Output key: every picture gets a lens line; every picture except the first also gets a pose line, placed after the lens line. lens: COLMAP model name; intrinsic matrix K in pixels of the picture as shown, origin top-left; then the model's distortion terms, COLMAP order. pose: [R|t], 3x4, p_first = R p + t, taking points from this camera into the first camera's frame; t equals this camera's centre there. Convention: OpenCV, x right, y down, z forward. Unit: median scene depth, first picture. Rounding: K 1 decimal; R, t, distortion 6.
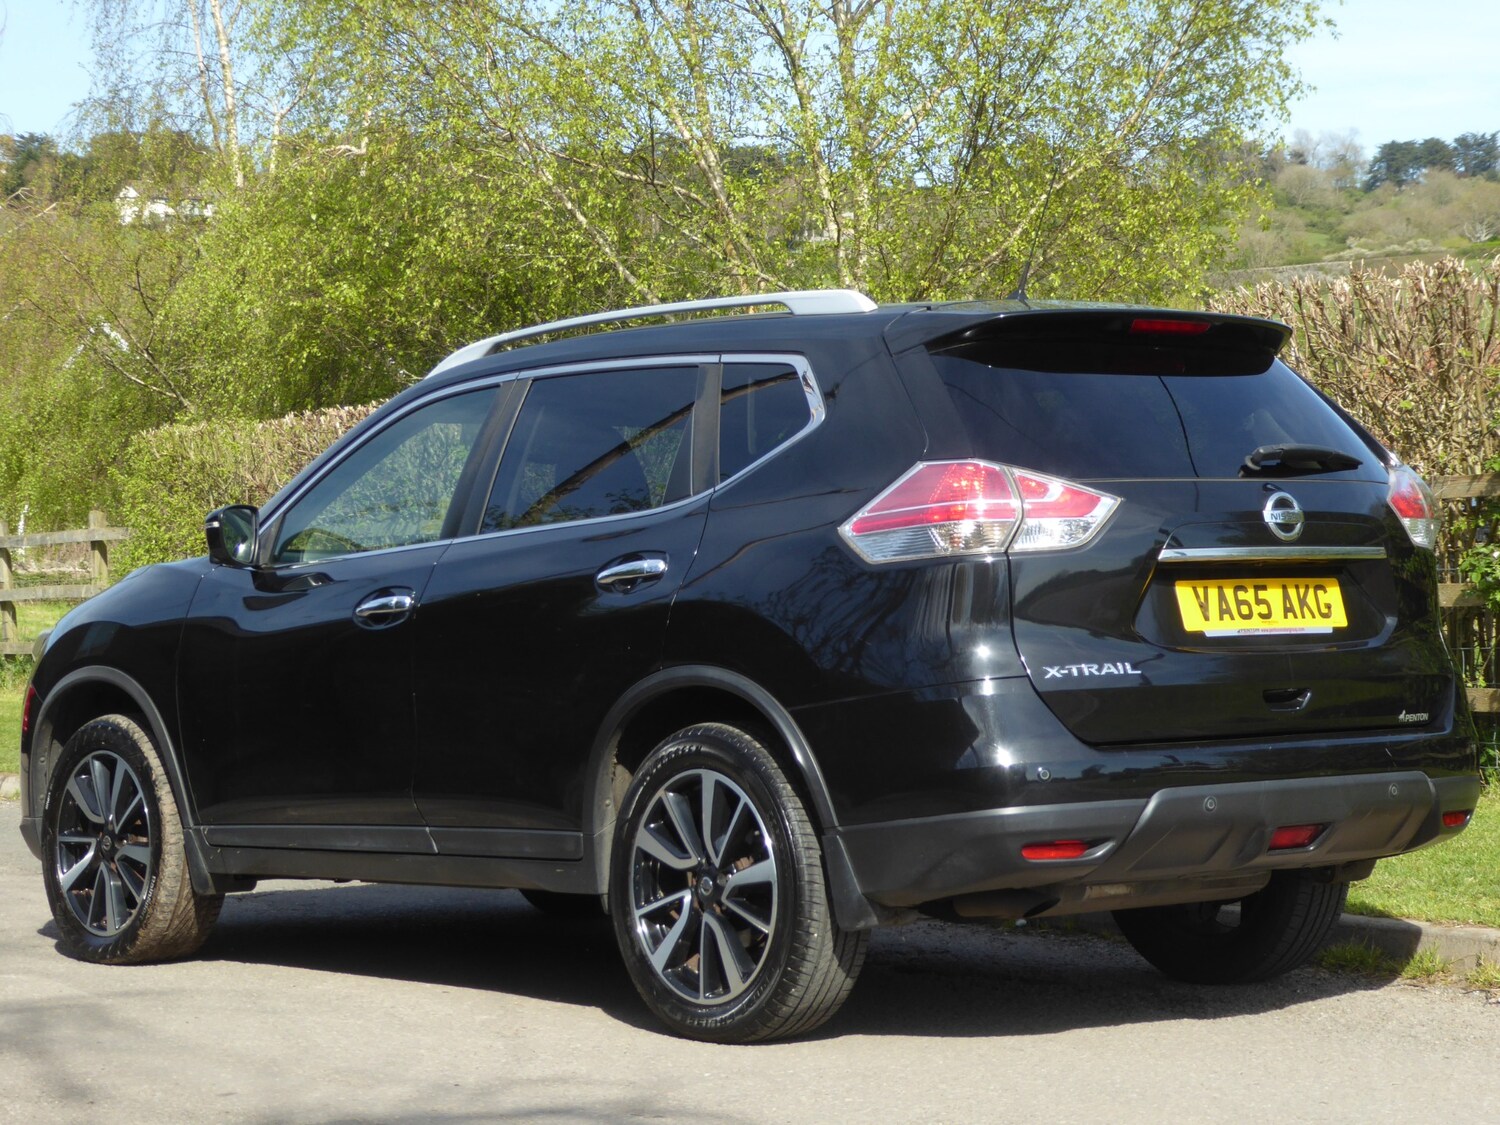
lens RADIAL K [[3402.4, 0, 750.0], [0, 3402.4, 562.5], [0, 0, 1]] dist [0.194402, -0.262314]
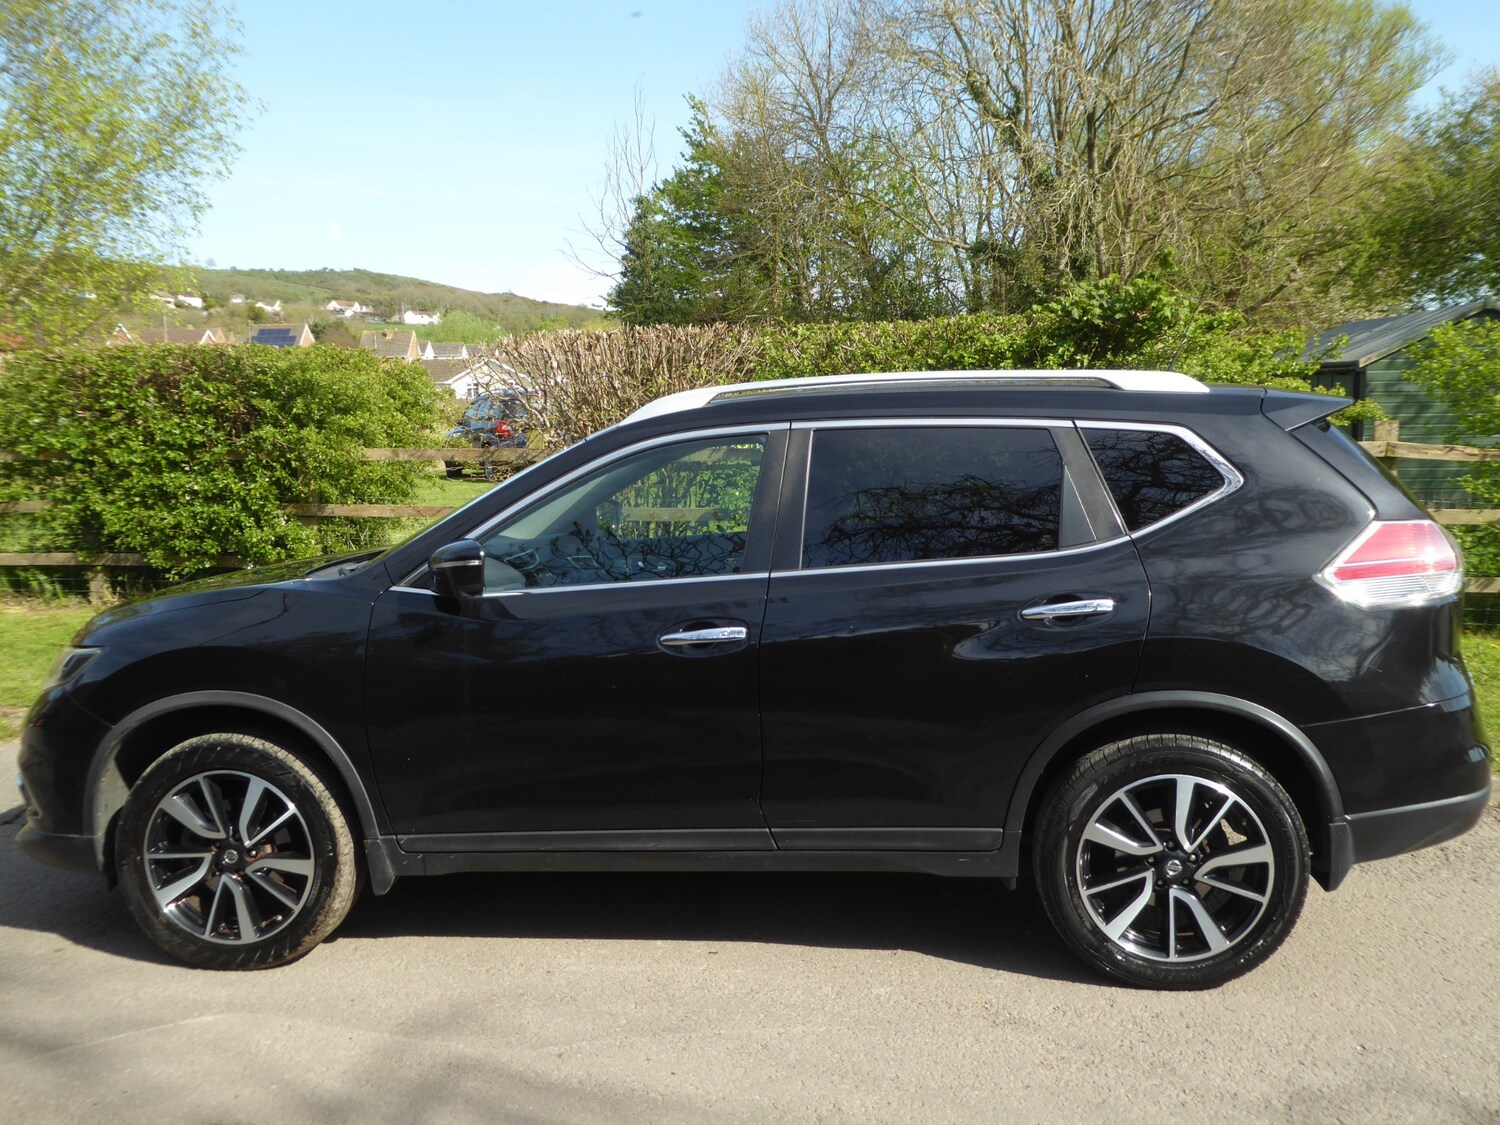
lens RADIAL K [[1373.1, 0, 750.0], [0, 1373.1, 562.5], [0, 0, 1]] dist [0.009226, 0.005298]
pose [[0.720962, -0.070027, 0.689428, -0.440719], [-0.000016, 0.994879, 0.101069, -0.061296], [-0.692975, -0.072878, 0.717269, 0.739256]]
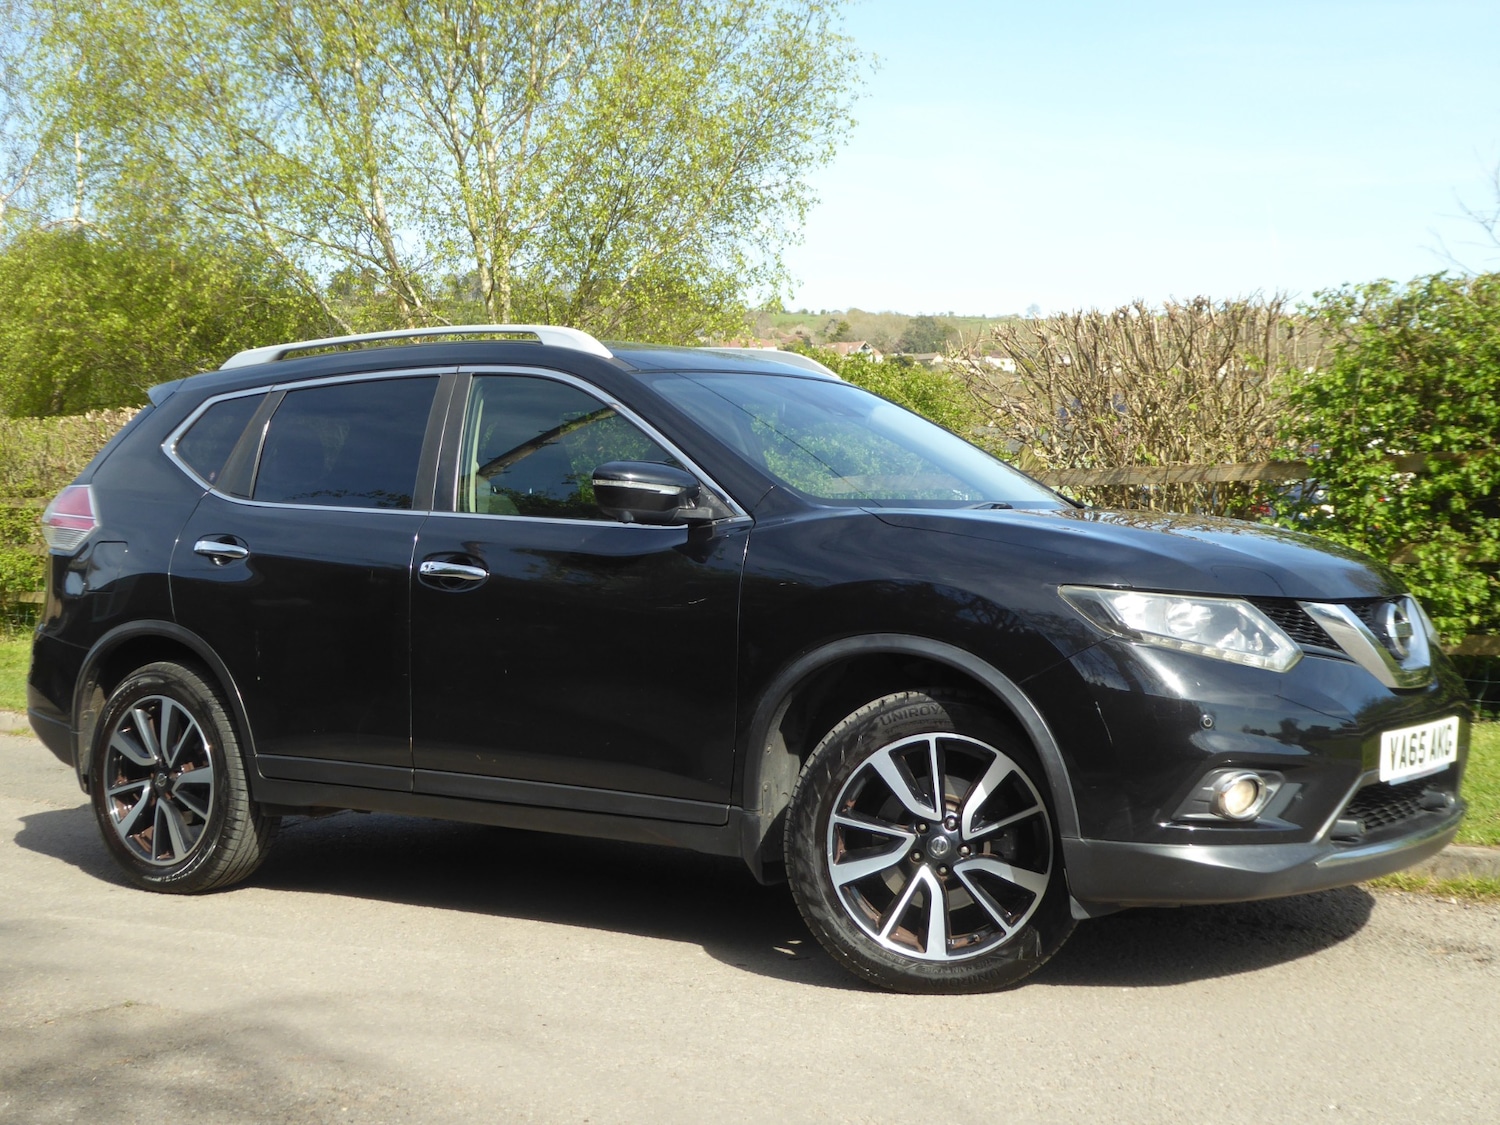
lens RADIAL K [[2102.2, 0, 750.0], [0, 2102.2, 562.5], [0, 0, 1]] dist [0.001266, 0.033424]
pose [[0.965651, 0.001398, 0.259838, -0.270367], [-0.005044, 0.999898, 0.013367, 0.003043], [-0.259793, -0.014218, 0.965560, 0.469893]]
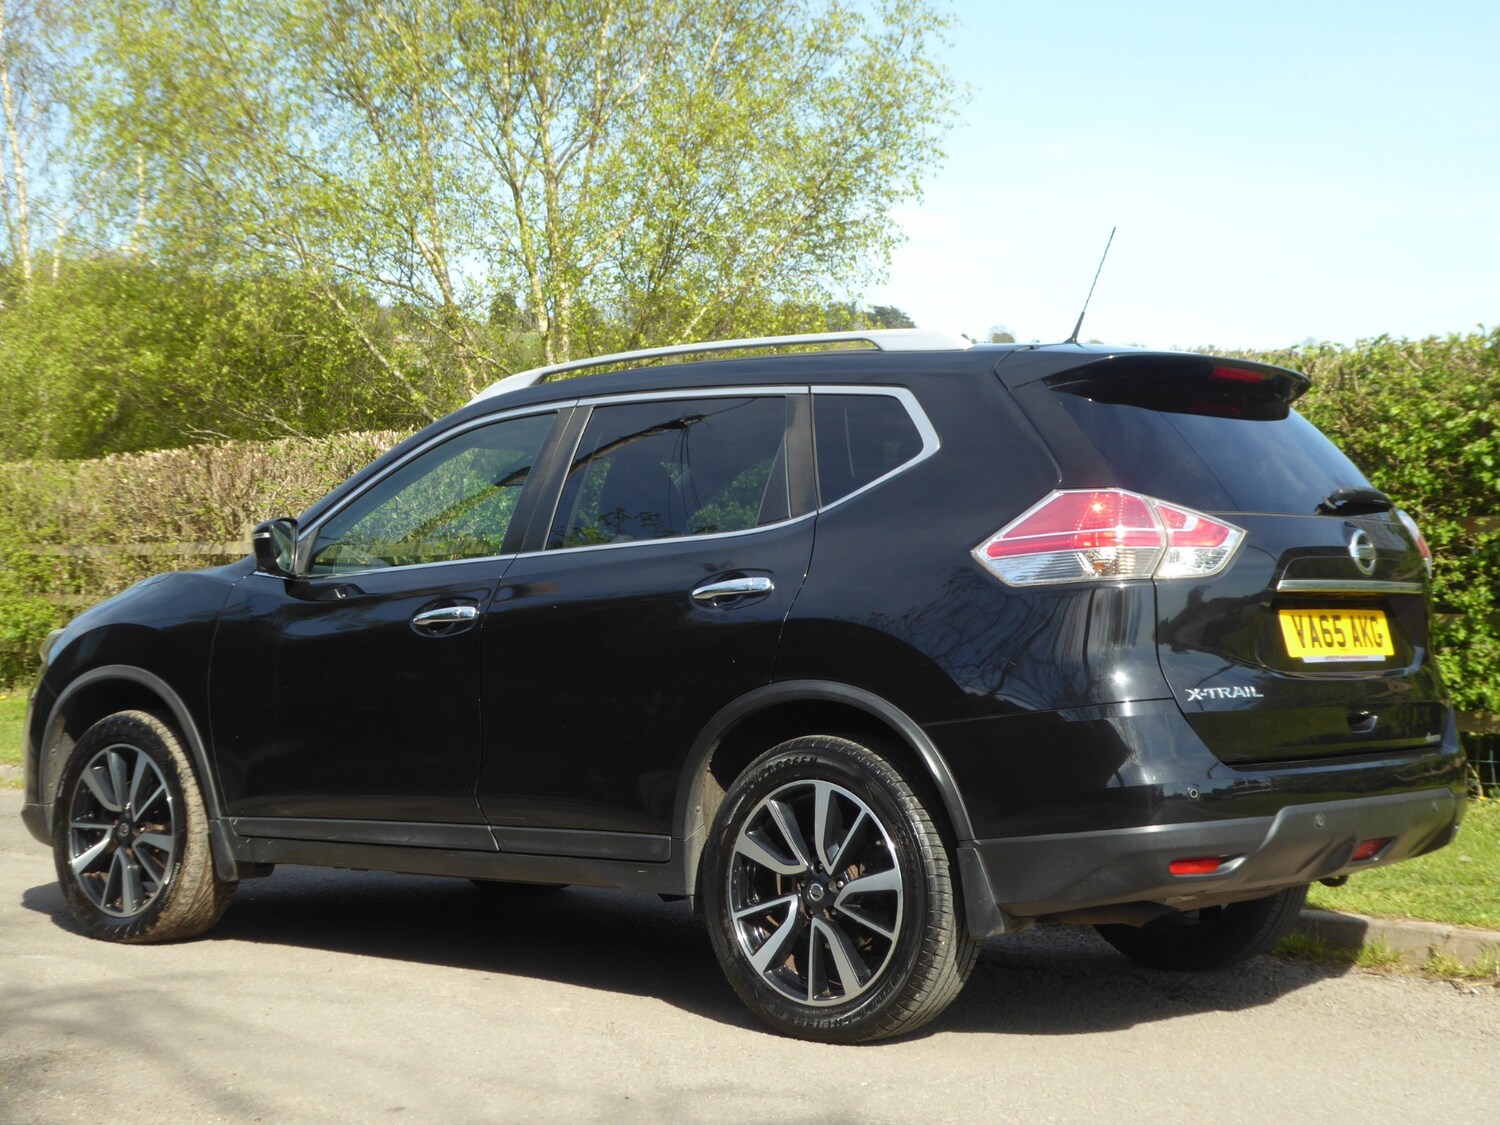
lens RADIAL K [[2445.0, 0, 750.0], [0, 2445.0, 562.5], [0, 0, 1]] dist [0.049558, -0.051583]
pose [[0.984786, 0.026465, 0.171746, -0.159384], [-0.024379, 0.999601, -0.014244, 0.005218], [-0.172054, 0.009840, 0.985038, 0.258101]]
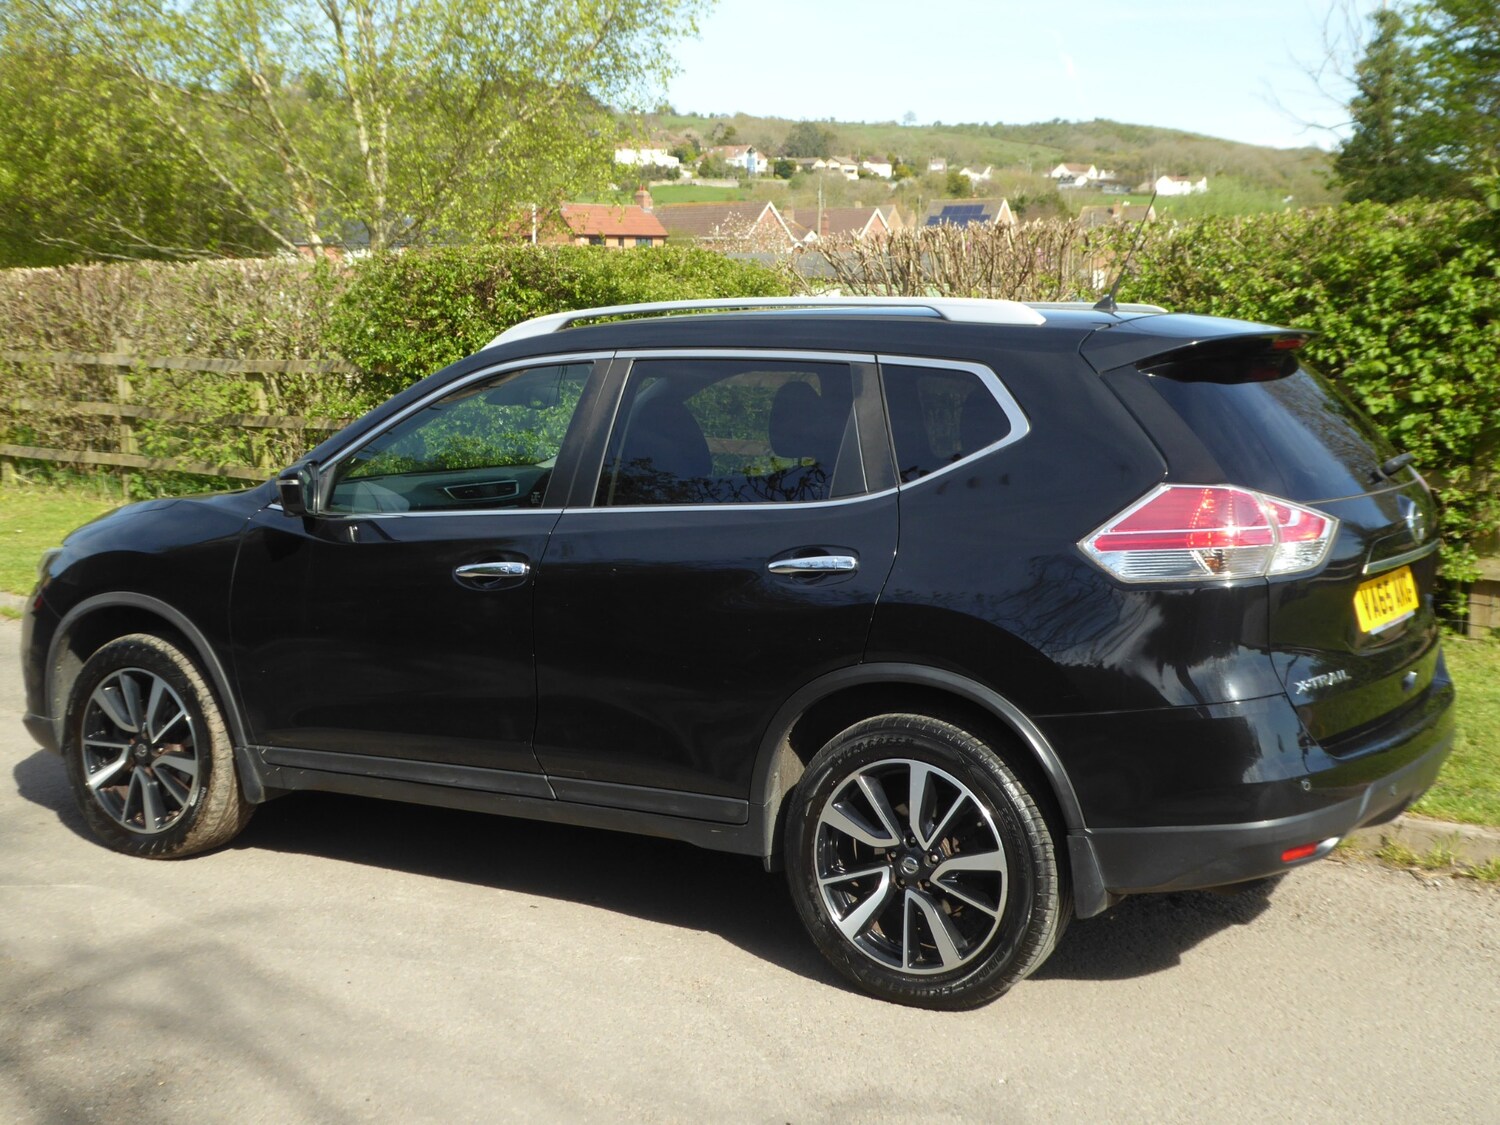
lens RADIAL K [[1955.5, 0, 750.0], [0, 1955.5, 562.5], [0, 0, 1]] dist [0.006557, 0.010359]
pose [[0.949797, -0.021587, 0.312120, -0.243913], [-0.016555, 0.992751, 0.119041, -0.070286], [-0.312428, -0.118232, 0.942555, 0.434102]]
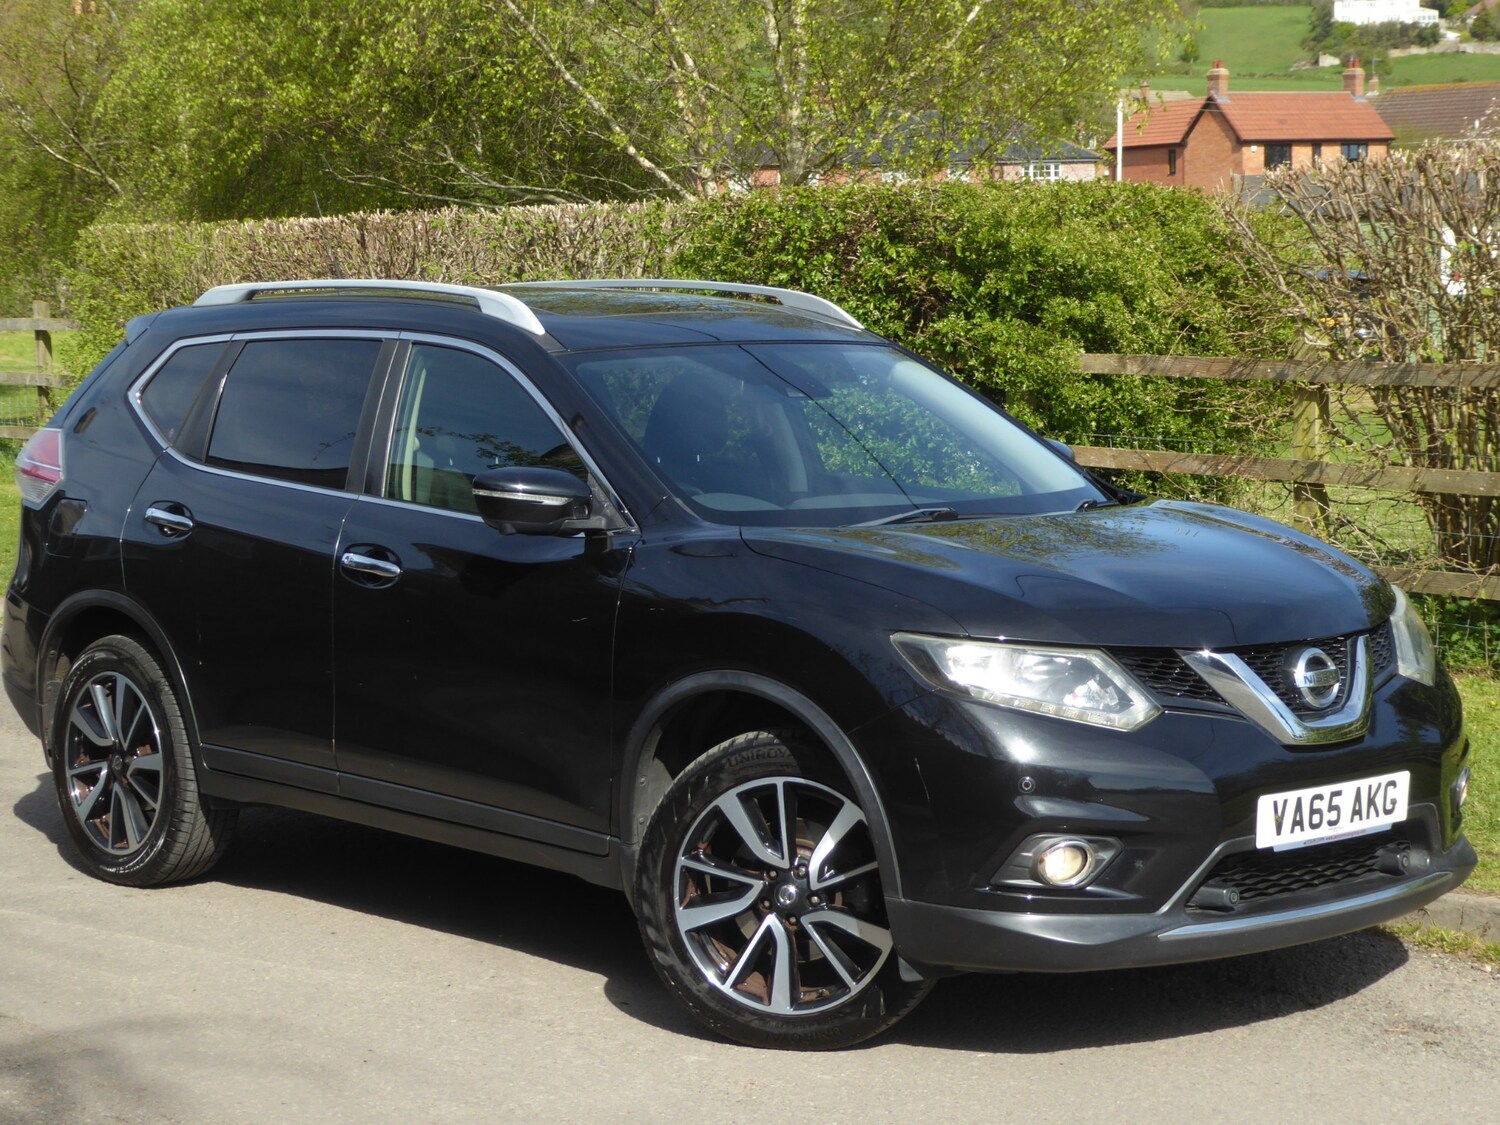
lens RADIAL K [[3064.6, 0, 750.0], [0, 3064.6, 562.5], [0, 0, 1]] dist [0.177658, -0.268743]
pose [[0.997935, 0.004428, 0.064080, -0.121182], [-0.010368, 0.995643, 0.092665, -0.078282], [-0.063391, -0.093138, 0.993633, 0.204456]]
